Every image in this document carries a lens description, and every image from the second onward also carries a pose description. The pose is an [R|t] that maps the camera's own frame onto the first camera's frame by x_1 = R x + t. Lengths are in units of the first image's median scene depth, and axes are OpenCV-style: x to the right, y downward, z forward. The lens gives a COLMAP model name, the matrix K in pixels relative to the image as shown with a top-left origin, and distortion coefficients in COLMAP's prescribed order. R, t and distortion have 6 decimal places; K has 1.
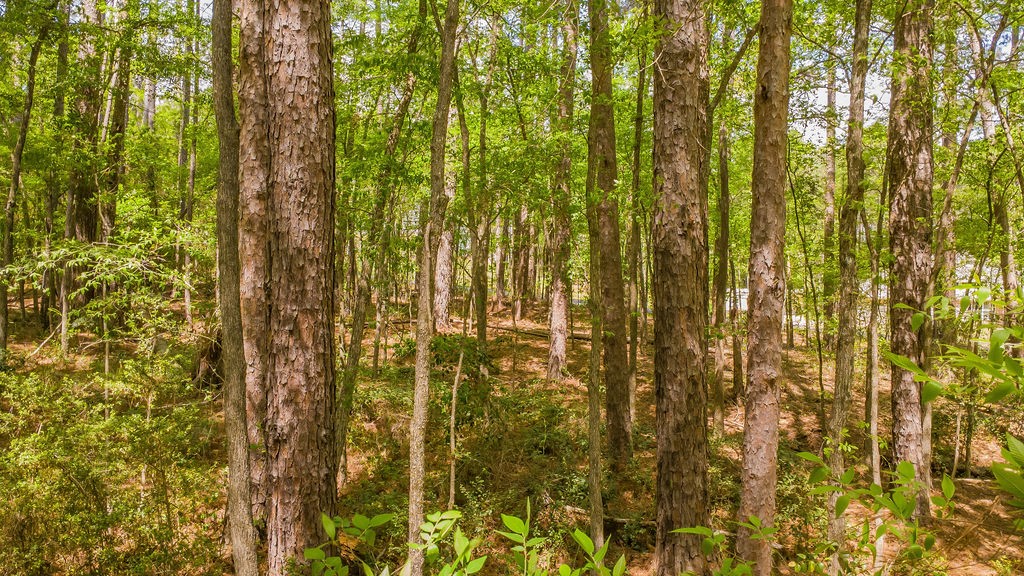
lens RADIAL K [[716.5, 0, 514.3], [0, 716.5, 292.0], [0, 0, 1]] dist [0.018489, -0.025622]
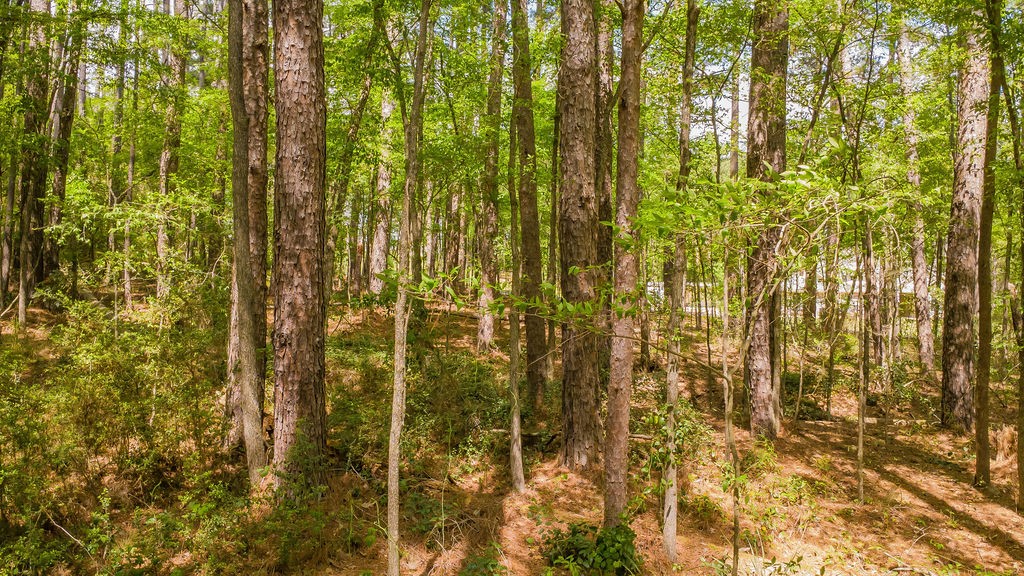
lens RADIAL K [[716.5, 0, 512.1], [0, 716.5, 289.5], [0, 0, 1]] dist [0.018489, -0.025622]
pose [[0.995347, 0.002788, 0.096313, -0.019137], [-0.002979, 0.999994, 0.001841, 0.070992], [-0.096307, -0.002120, 0.995349, -0.303088]]
